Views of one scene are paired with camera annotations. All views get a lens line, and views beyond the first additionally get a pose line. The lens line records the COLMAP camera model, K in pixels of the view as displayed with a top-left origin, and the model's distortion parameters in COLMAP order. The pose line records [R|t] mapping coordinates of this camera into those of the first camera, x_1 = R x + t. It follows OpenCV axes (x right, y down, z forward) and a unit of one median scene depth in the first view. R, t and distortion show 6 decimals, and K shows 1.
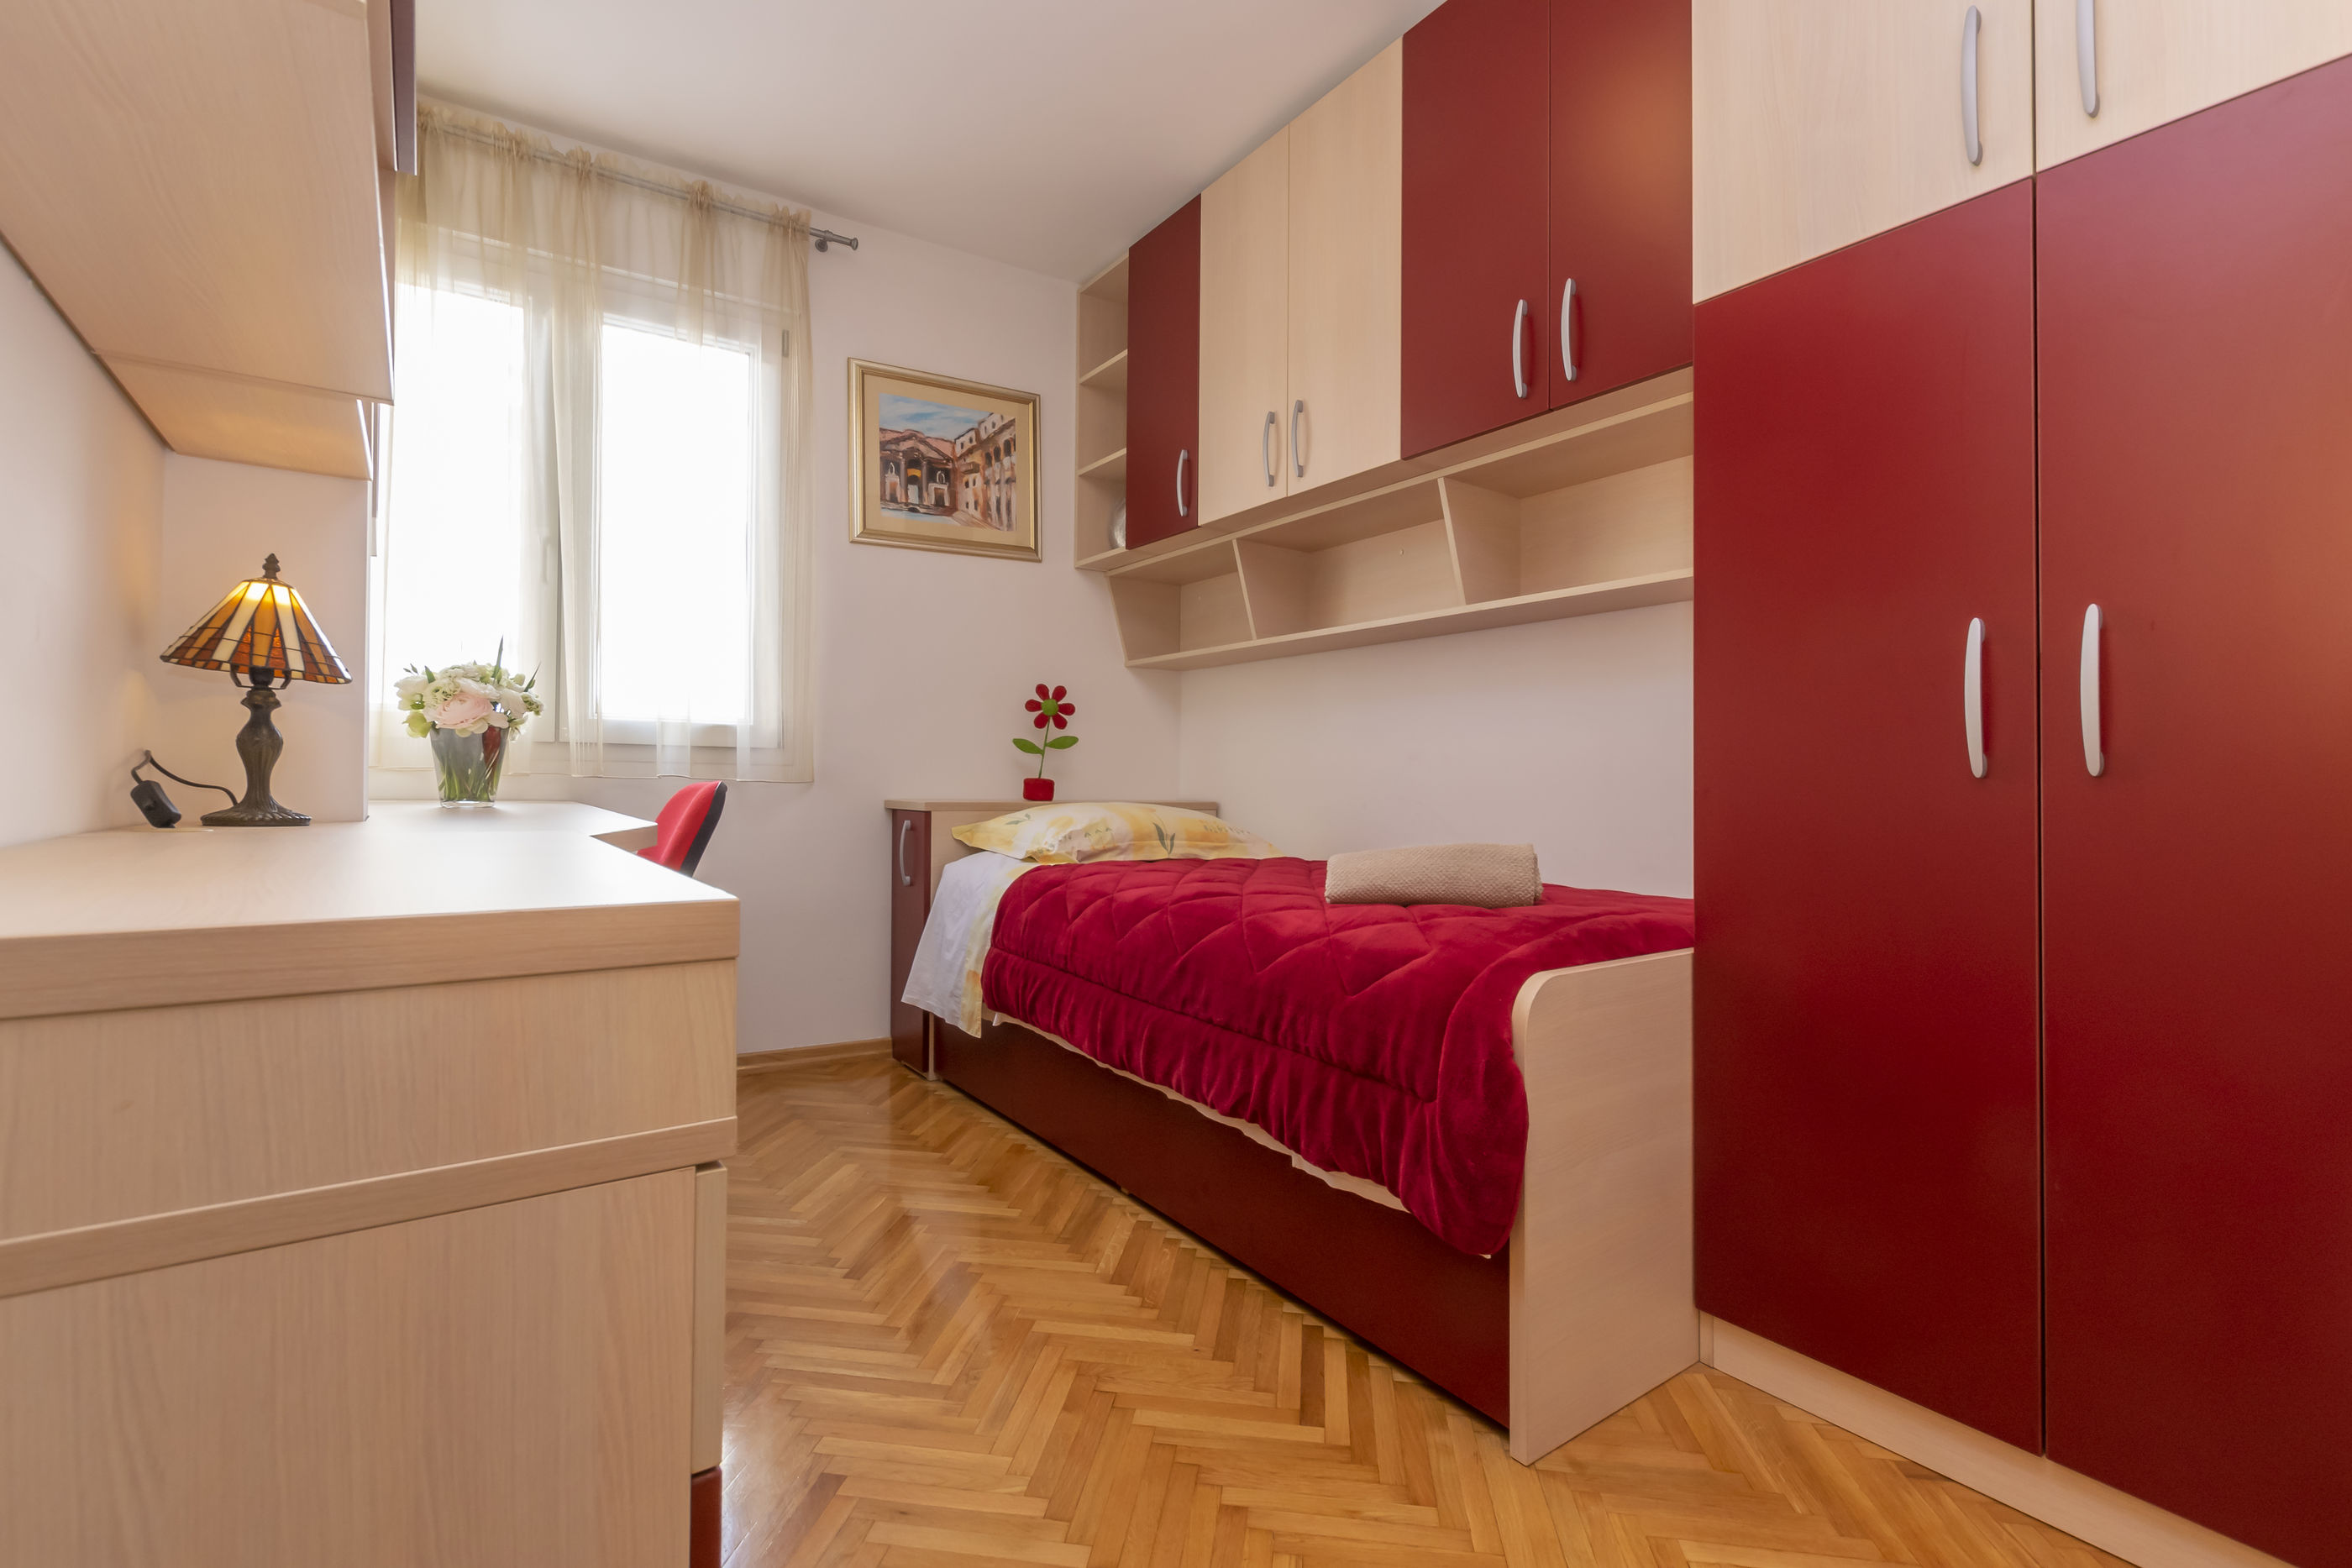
lens RADIAL K [[995.6, 0, 1176.0], [0, 995.6, 784.0], [0, 0, 1]] dist [0.000396, 0.000258]
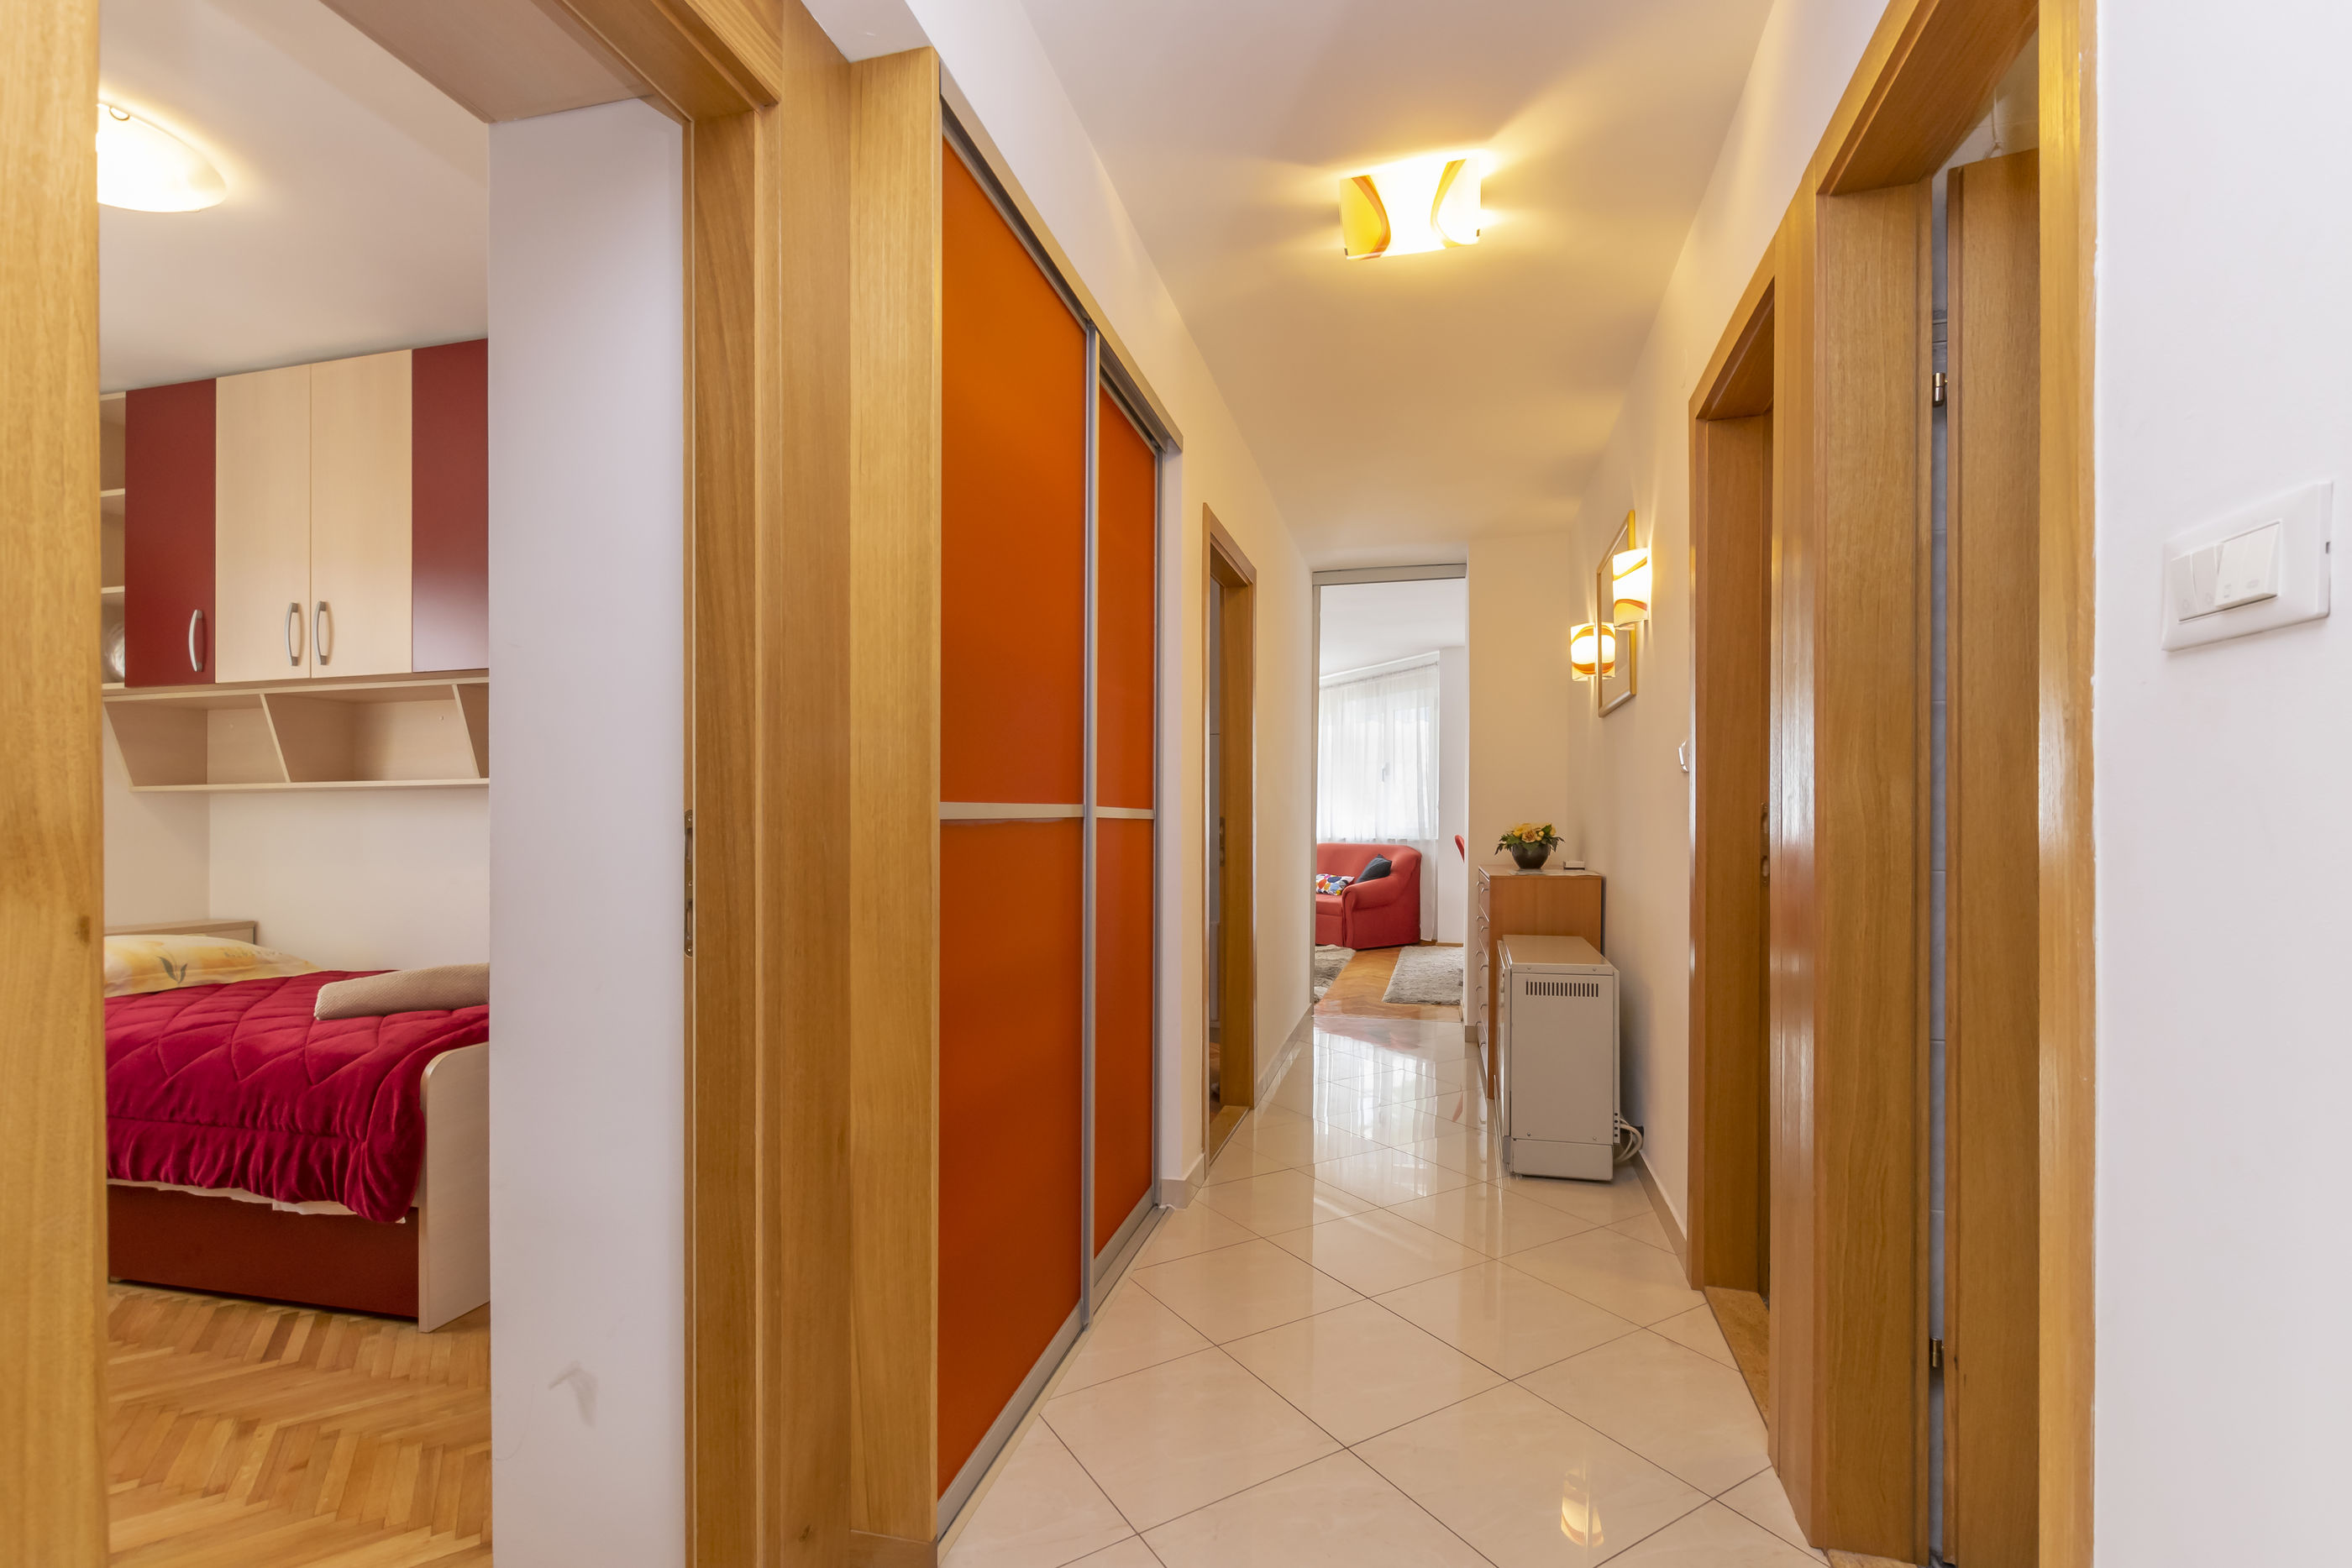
lens RADIAL K [[1010.3, 0, 1180.0], [0, 1010.3, 823.7], [0, 0, 1]] dist [0.002083, 0.000288]
pose [[0.744733, -0.008448, 0.667309, 0.113310], [0.007524, 0.999963, 0.004263, -0.163400], [-0.667320, 0.001846, 0.744769, -0.915857]]
